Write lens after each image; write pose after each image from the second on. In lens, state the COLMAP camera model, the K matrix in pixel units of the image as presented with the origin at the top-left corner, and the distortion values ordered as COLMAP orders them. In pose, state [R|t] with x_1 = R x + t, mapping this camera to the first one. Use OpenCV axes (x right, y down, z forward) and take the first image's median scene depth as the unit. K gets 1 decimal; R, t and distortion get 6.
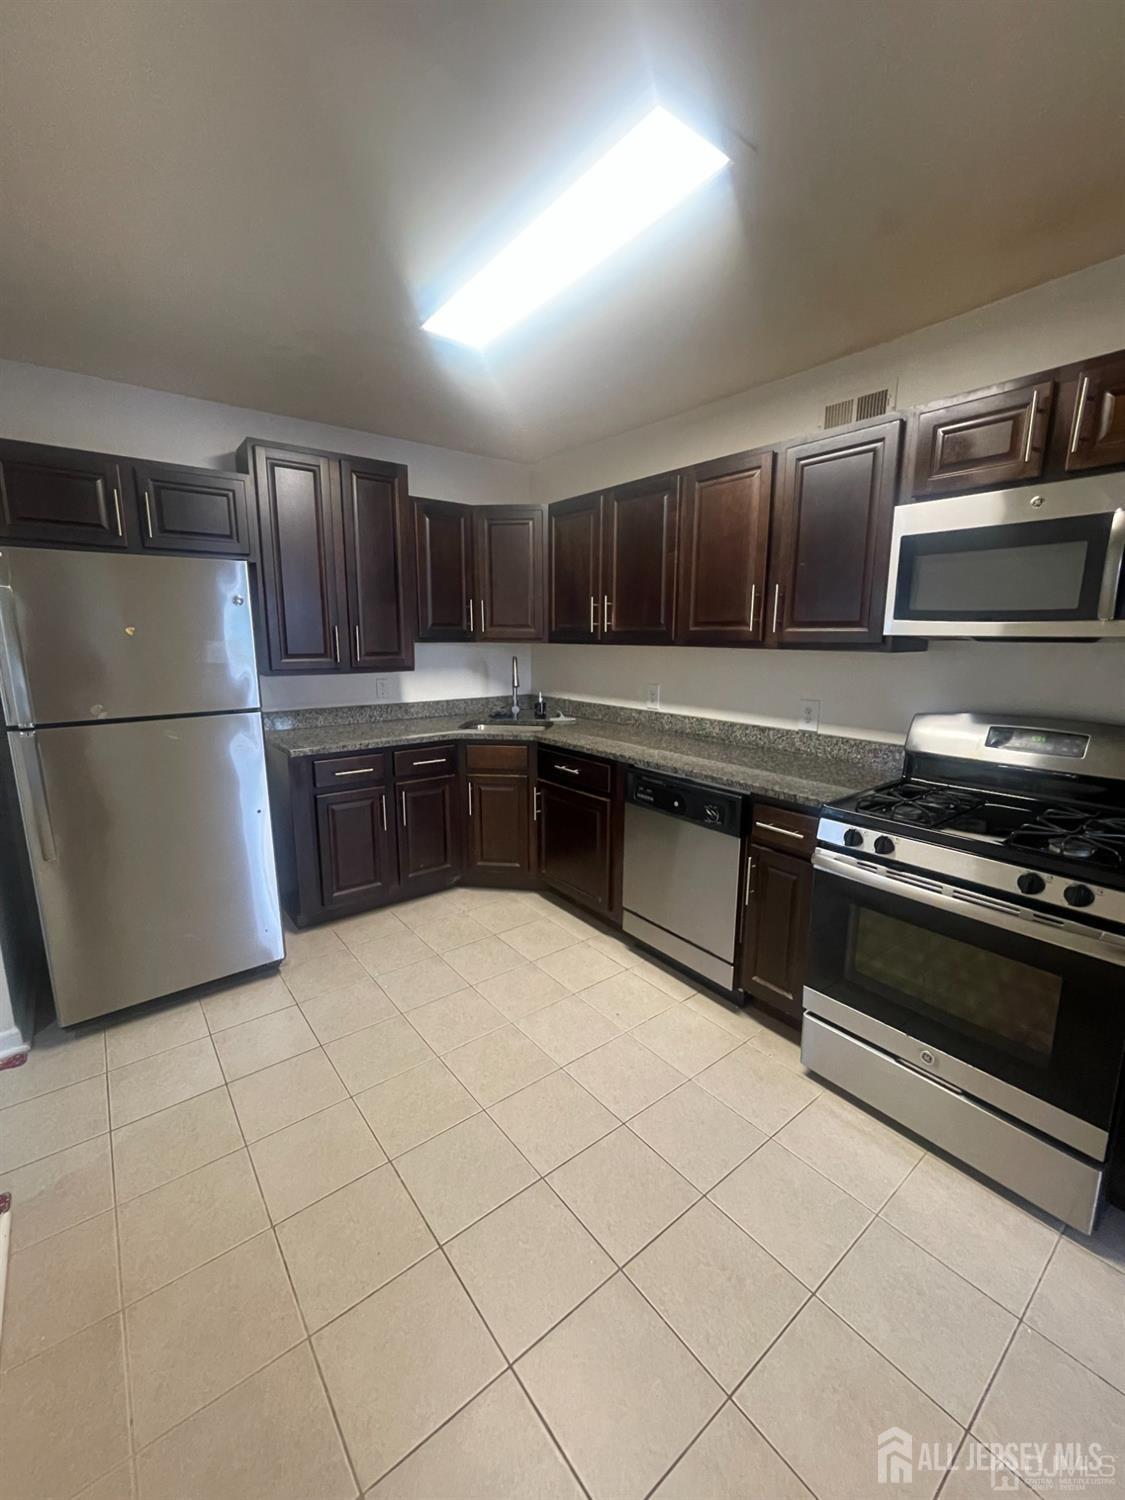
lens RADIAL K [[607.5, 0, 561.2], [0, 607.5, 742.6], [0, 0, 1]] dist [-0.001667, 0.000927]
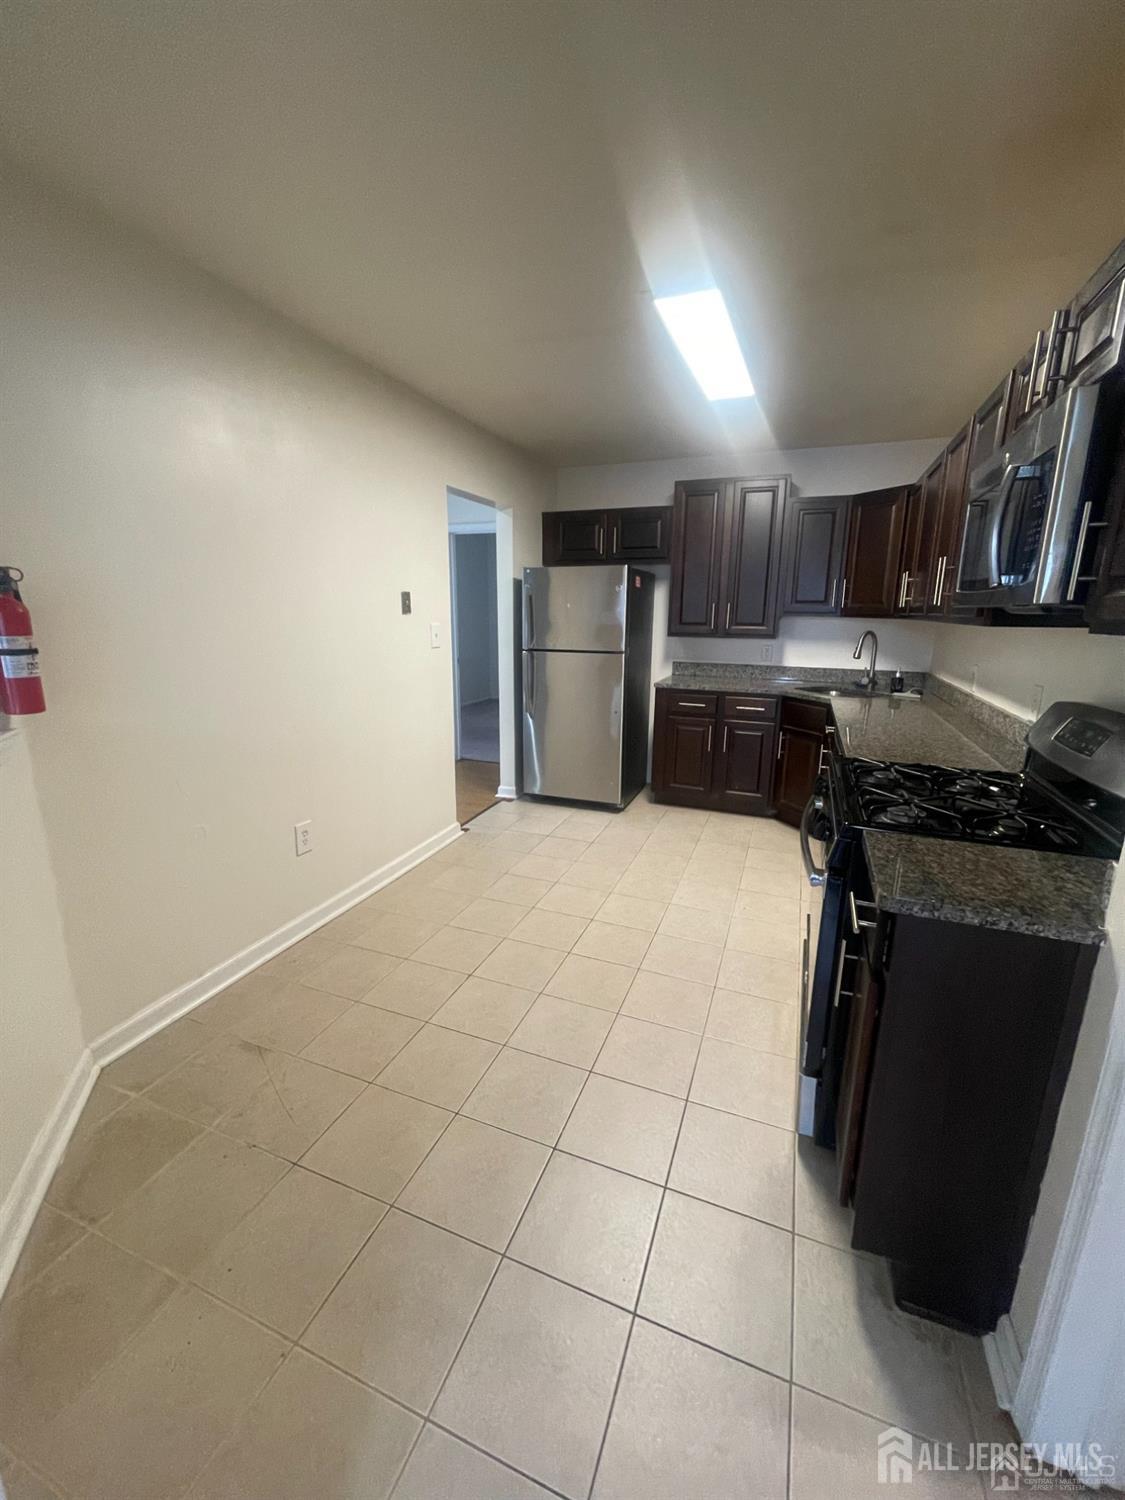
lens RADIAL K [[607.5, 0, 557.5], [0, 607.5, 754.0], [0, 0, 1]] dist [-0.001667, 0.000927]
pose [[0.502578, 0.205297, -0.839803, 0.657765], [-0.161126, 0.976619, 0.142317, 0.007427], [0.849384, 0.063788, 0.523906, -0.020343]]
